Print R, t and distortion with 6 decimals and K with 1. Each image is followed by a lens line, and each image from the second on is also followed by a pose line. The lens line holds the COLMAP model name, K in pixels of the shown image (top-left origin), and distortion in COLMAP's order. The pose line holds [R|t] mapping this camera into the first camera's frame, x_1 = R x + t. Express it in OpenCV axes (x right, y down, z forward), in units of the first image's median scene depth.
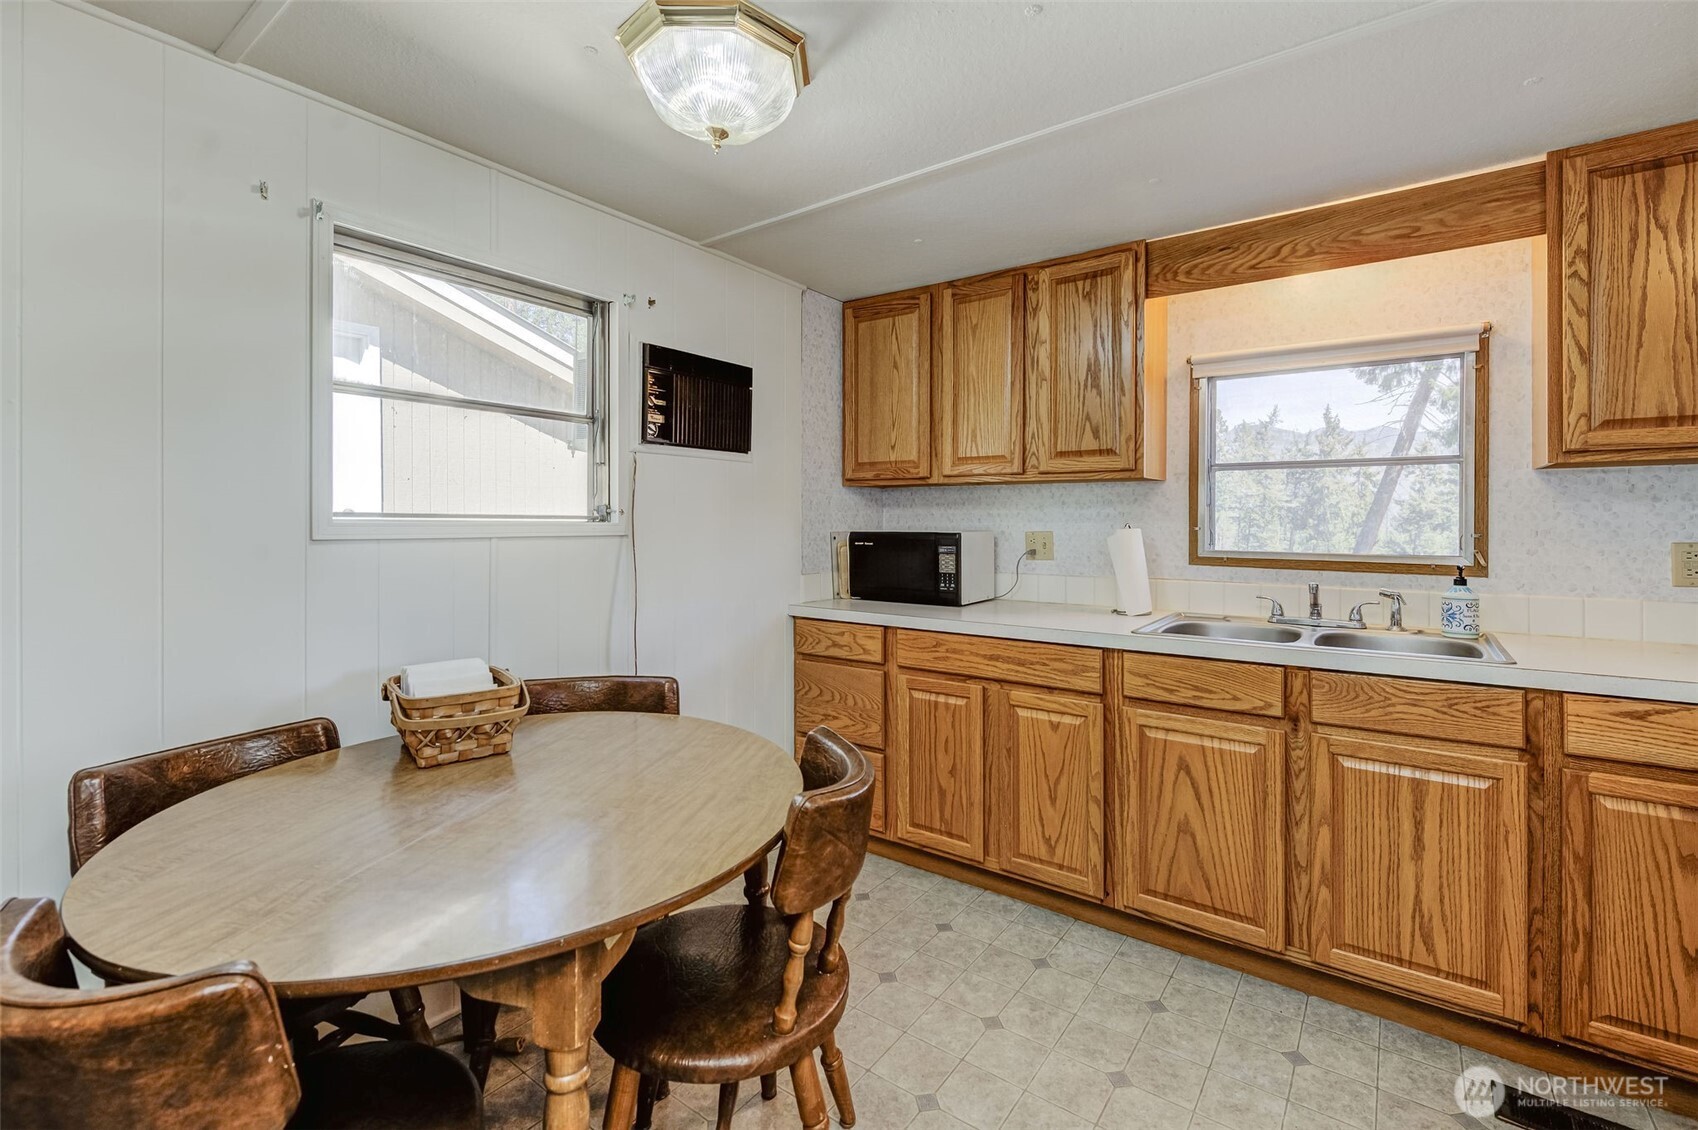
lens RADIAL K [[722.5, 0, 875.1], [0, 722.5, 519.5], [0, 0, 1]] dist [-0.004111, -0.001079]
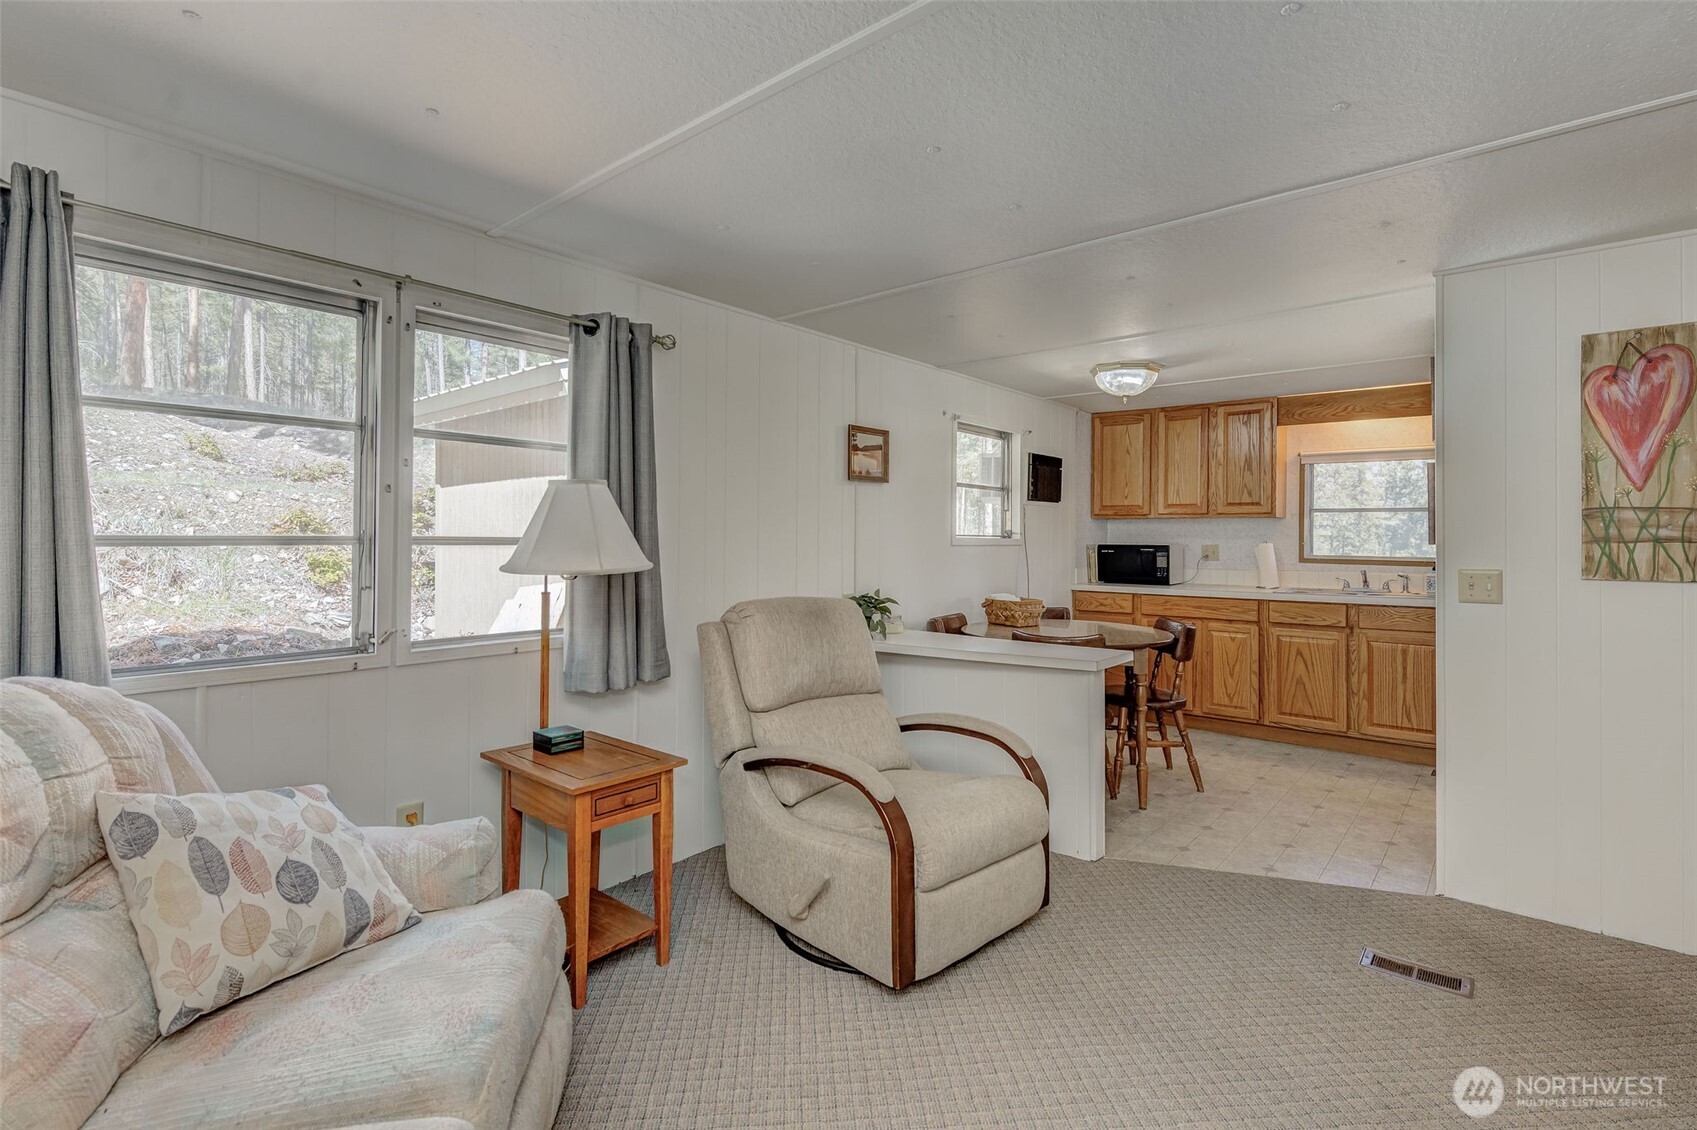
lens RADIAL K [[786.9, 0, 862.9], [0, 786.9, 531.9], [0, 0, 1]] dist [0.002694, -0.002747]
pose [[0.997577, 0.004942, -0.069396, -0.634697], [-0.005300, 0.999974, -0.004977, -0.002098], [0.069370, 0.005332, 0.997577, -1.284110]]
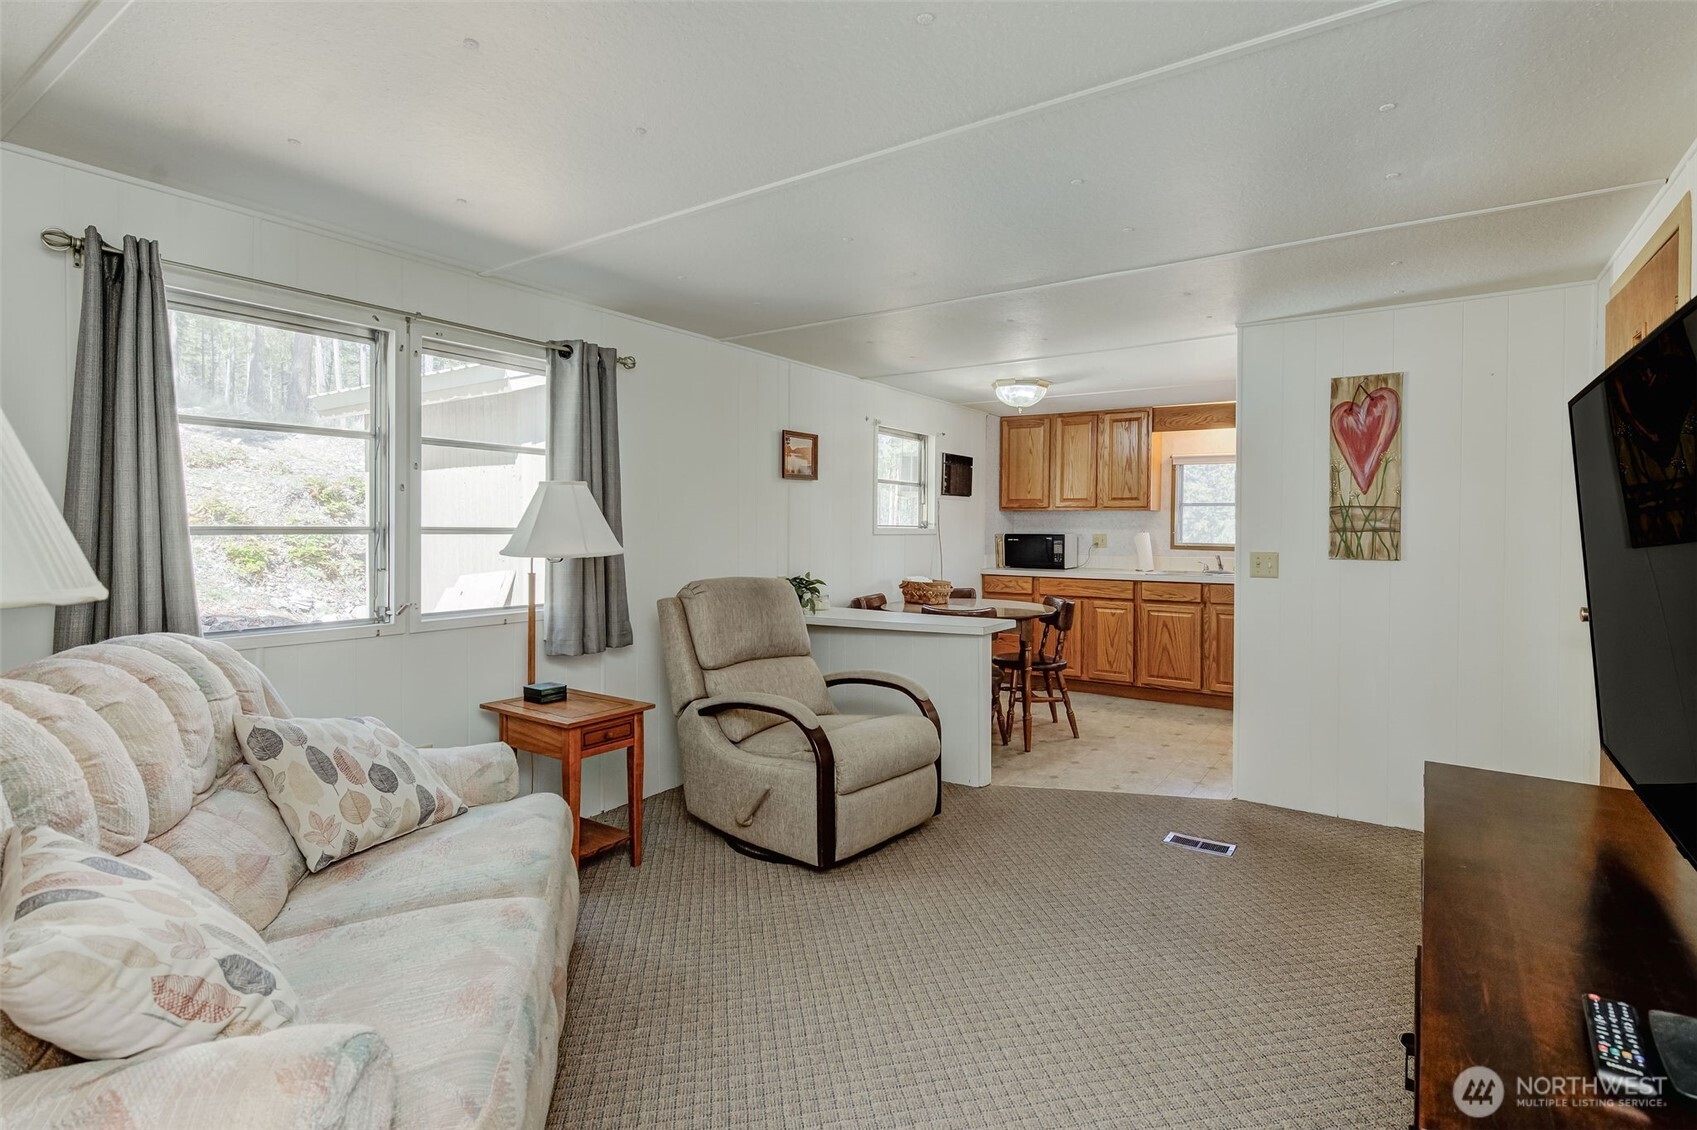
lens RADIAL K [[818.9, 0, 888.4], [0, 818.9, 532.3], [0, 0, 1]] dist [0.004952, -0.000212]
pose [[0.998991, 0.005510, 0.044561, -0.610241], [-0.005881, 0.999949, 0.008197, -0.005241], [-0.044513, -0.008451, 0.998973, -1.656705]]
